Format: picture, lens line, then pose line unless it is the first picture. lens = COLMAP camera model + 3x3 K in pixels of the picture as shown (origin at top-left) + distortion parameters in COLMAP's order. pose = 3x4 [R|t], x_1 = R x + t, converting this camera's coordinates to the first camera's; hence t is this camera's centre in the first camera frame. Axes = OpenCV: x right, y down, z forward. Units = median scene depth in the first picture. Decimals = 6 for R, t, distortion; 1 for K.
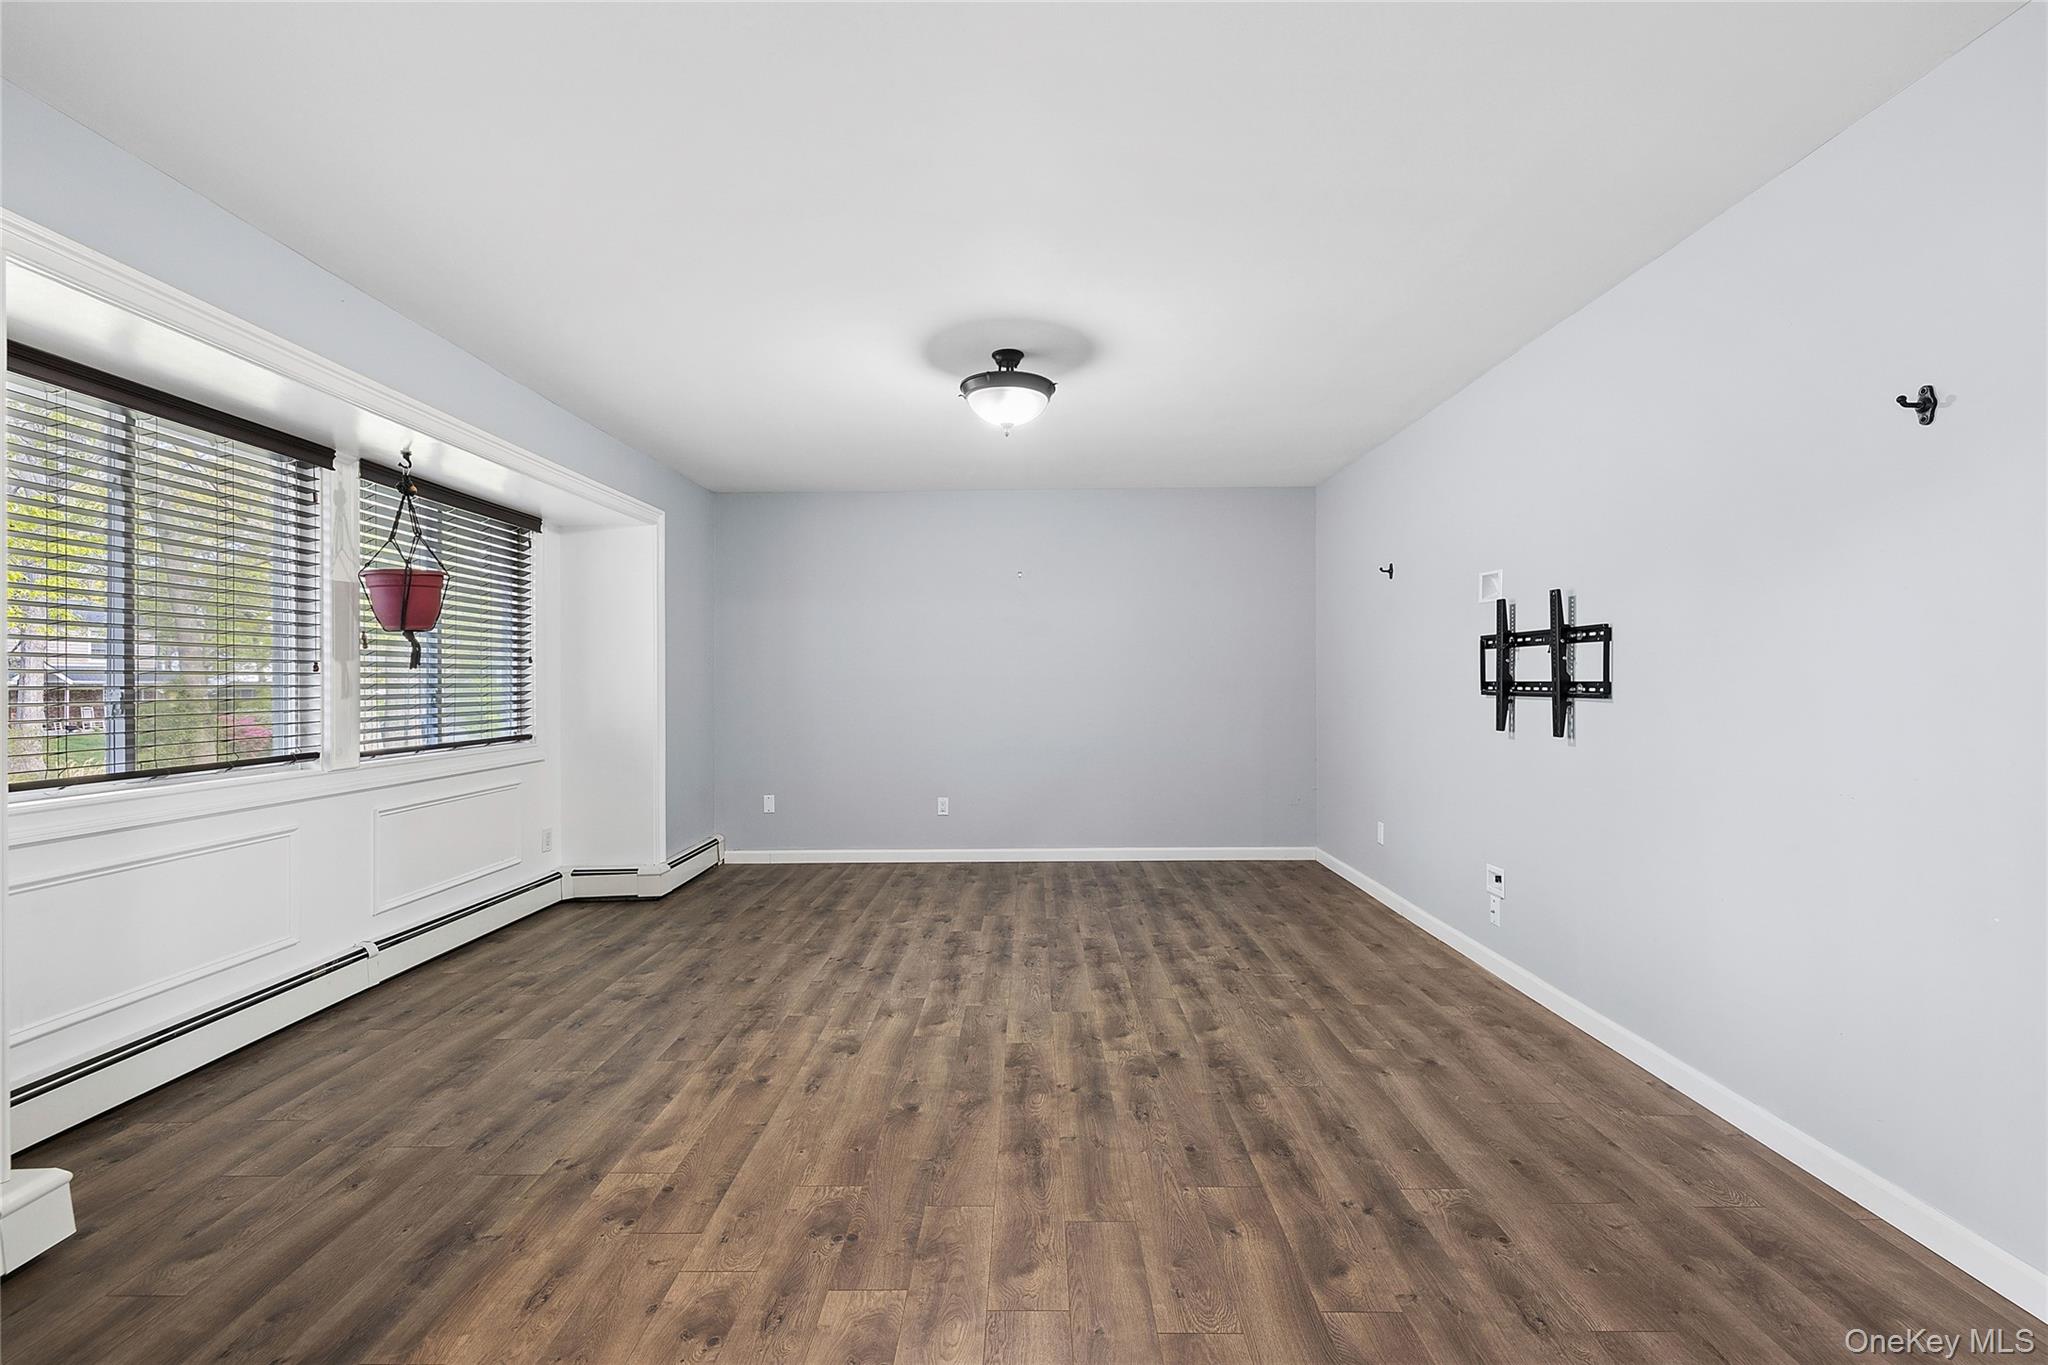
lens RADIAL K [[882.5, 0, 1024.3], [0, 882.5, 681.4], [0, 0, 1]] dist [0.003438, 0.000417]
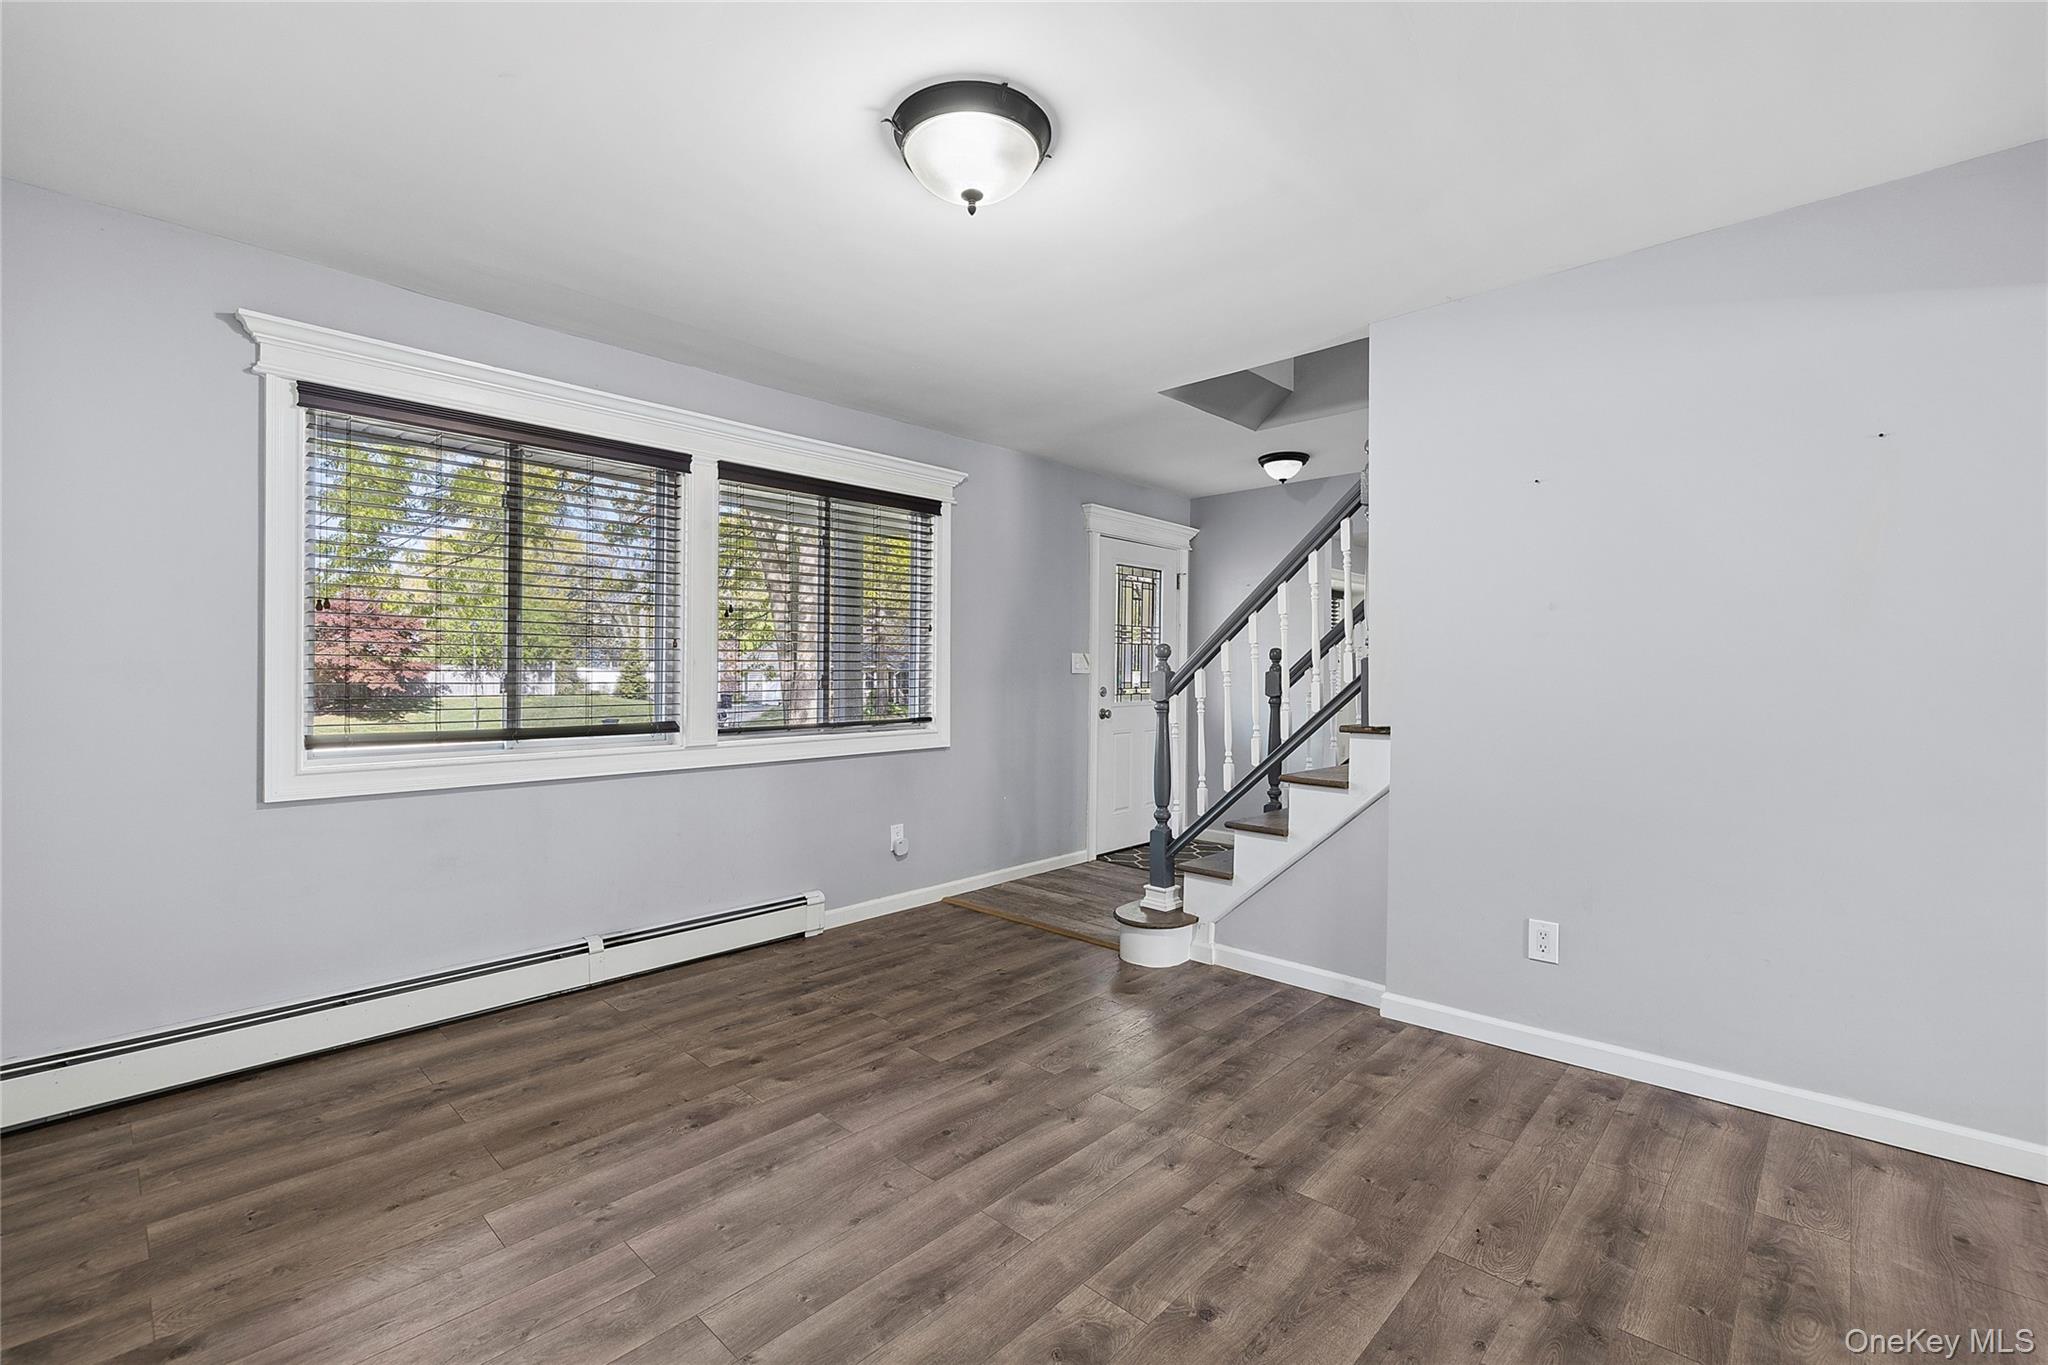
lens RADIAL K [[882.5, 0, 1022.0], [0, 882.5, 682.1], [0, 0, 1]] dist [0.003438, 0.000417]
pose [[0.727377, -0.048484, -0.684523, 0.149785], [0.034125, 0.998822, -0.034484, 0.043018], [0.685389, 0.001724, 0.728175, 0.377051]]
